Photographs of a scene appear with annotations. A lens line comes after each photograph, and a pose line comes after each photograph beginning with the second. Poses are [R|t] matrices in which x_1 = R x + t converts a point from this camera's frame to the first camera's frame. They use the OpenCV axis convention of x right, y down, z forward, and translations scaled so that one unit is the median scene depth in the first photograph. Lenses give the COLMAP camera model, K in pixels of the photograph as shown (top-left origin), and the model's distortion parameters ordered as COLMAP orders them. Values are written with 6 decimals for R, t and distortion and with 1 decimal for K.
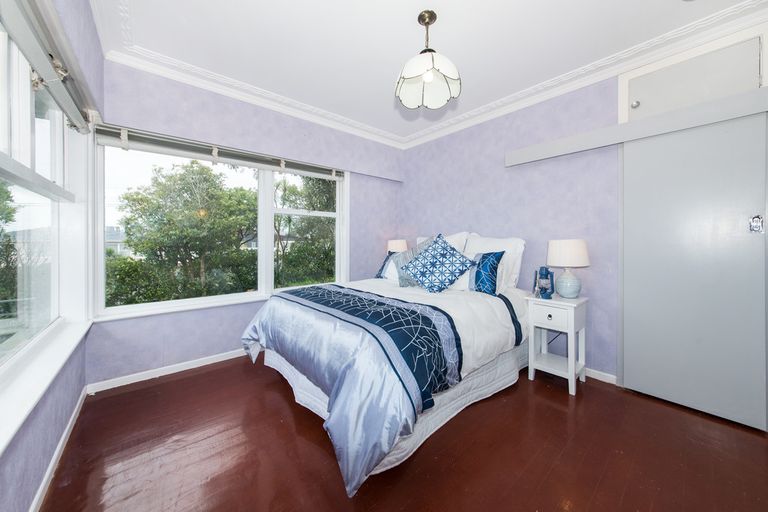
lens RADIAL K [[276.2, 0, 386.6], [0, 276.2, 238.7], [0, 0, 1]] dist [-0.000211, -0.000054]
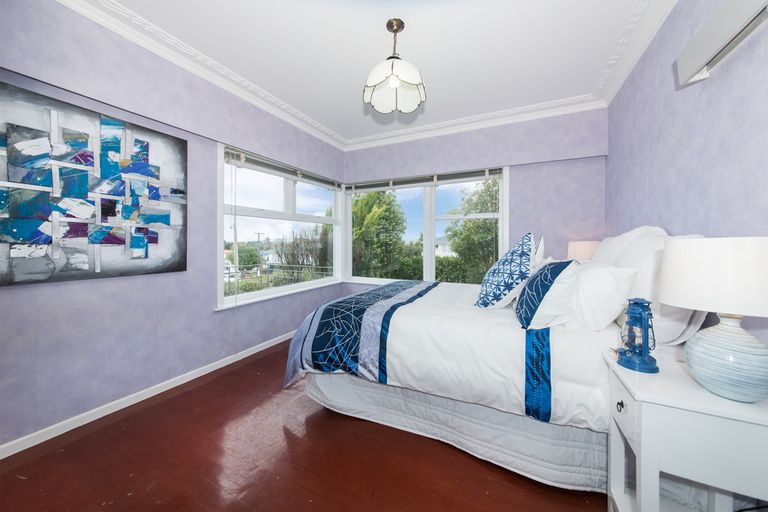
lens RADIAL K [[276.2, 0, 386.6], [0, 276.2, 238.7], [0, 0, 1]] dist [-0.000211, -0.000054]
pose [[0.380082, -0.013074, -0.924860, 0.819011], [0.001325, 0.999907, -0.013591, 0.009069], [0.924952, 0.003940, 0.380064, 0.438913]]
